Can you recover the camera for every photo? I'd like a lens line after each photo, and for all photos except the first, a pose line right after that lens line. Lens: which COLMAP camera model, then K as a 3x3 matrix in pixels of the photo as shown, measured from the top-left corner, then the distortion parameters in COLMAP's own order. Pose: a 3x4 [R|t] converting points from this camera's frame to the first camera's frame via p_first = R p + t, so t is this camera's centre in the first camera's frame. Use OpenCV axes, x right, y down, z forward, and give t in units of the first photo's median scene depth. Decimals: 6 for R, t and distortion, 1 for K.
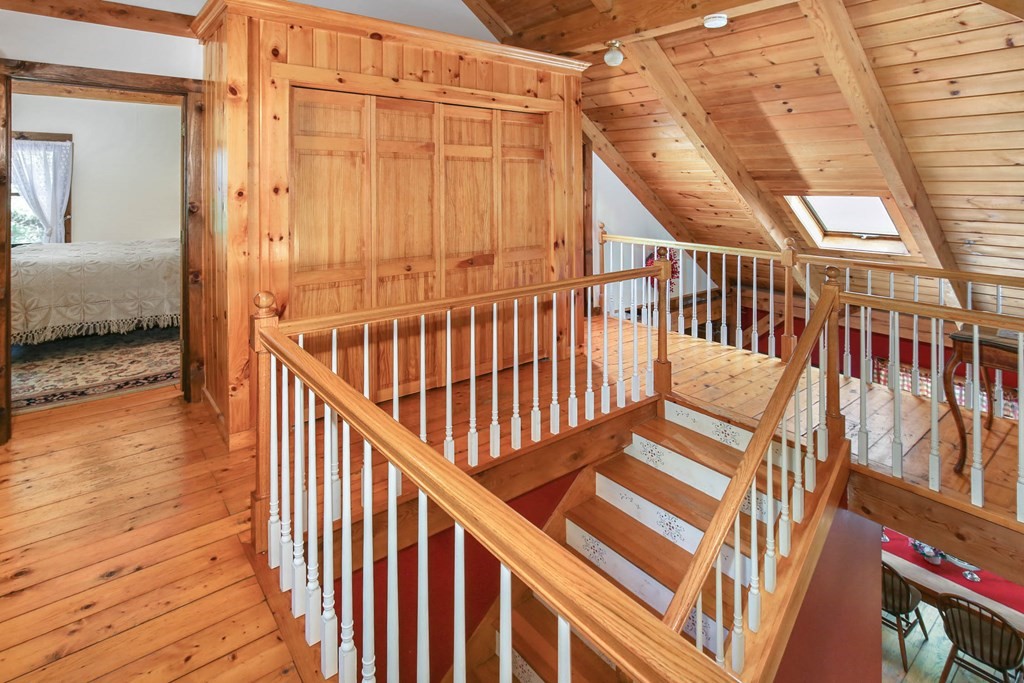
lens RADIAL K [[522.2, 0, 514.8], [0, 522.2, 268.7], [0, 0, 1]] dist [-0.004251, -0.000149]
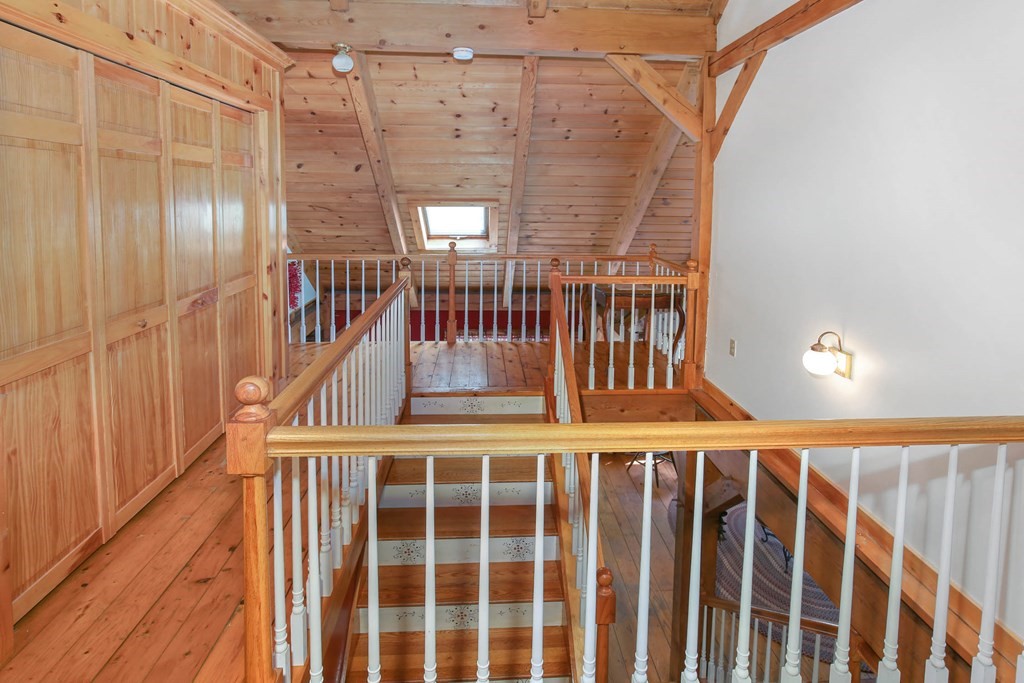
lens RADIAL K [[495.2, 0, 511.2], [0, 495.2, 311.5], [0, 0, 1]] dist [-0.005479, 0.000290]
pose [[0.597581, -0.178945, 0.781585, -0.418533], [0.123444, 0.983689, 0.130835, -0.040534], [-0.792249, 0.018298, 0.609923, 0.223380]]
